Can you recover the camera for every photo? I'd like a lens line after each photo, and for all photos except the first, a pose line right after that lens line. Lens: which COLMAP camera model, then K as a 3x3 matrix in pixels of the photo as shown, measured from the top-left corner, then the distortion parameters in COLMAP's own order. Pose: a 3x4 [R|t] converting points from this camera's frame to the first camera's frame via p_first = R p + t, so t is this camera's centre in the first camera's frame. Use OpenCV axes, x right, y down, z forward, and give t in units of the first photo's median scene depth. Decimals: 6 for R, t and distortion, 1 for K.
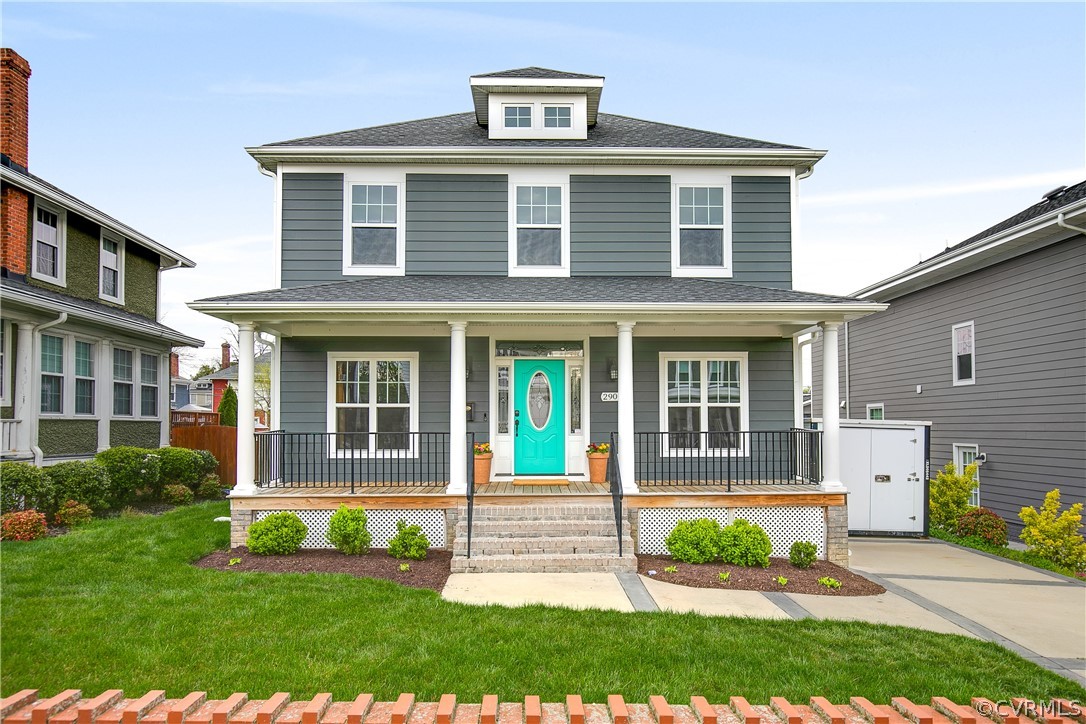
lens RADIAL K [[692.9, 0, 555.8], [0, 692.9, 404.7], [0, 0, 1]] dist [0.002143, -0.003983]
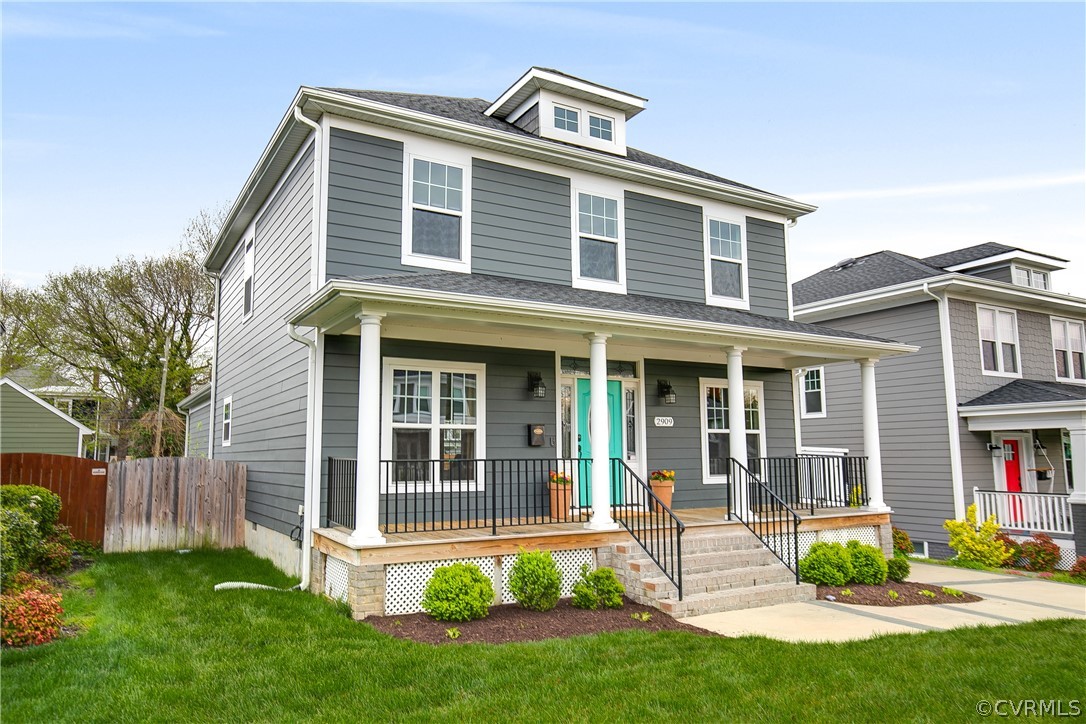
lens RADIAL K [[749.6, 0, 540.5], [0, 749.6, 360.9], [0, 0, 1]] dist [0.011652, 0.000749]
pose [[0.878154, 0.058435, 0.474796, -0.567379], [-0.012676, 0.995005, -0.099015, 0.010143], [-0.478211, 0.080932, 0.874508, 0.162858]]
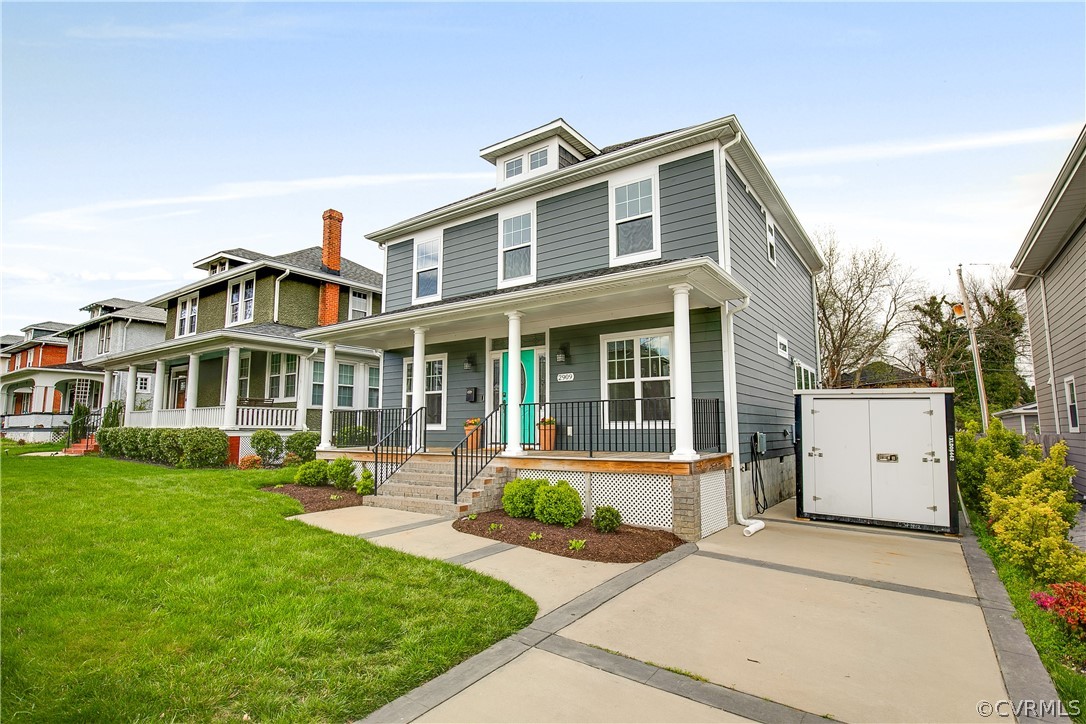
lens RADIAL K [[555.3, 0, 544.6], [0, 555.3, 366.2], [0, 0, 1]] dist [-0.018331, -0.000458]
pose [[0.796858, -0.069480, -0.600158, 0.614302], [0.020875, 0.995939, -0.087583, 0.051028], [0.603806, 0.057263, 0.795072, 0.234225]]
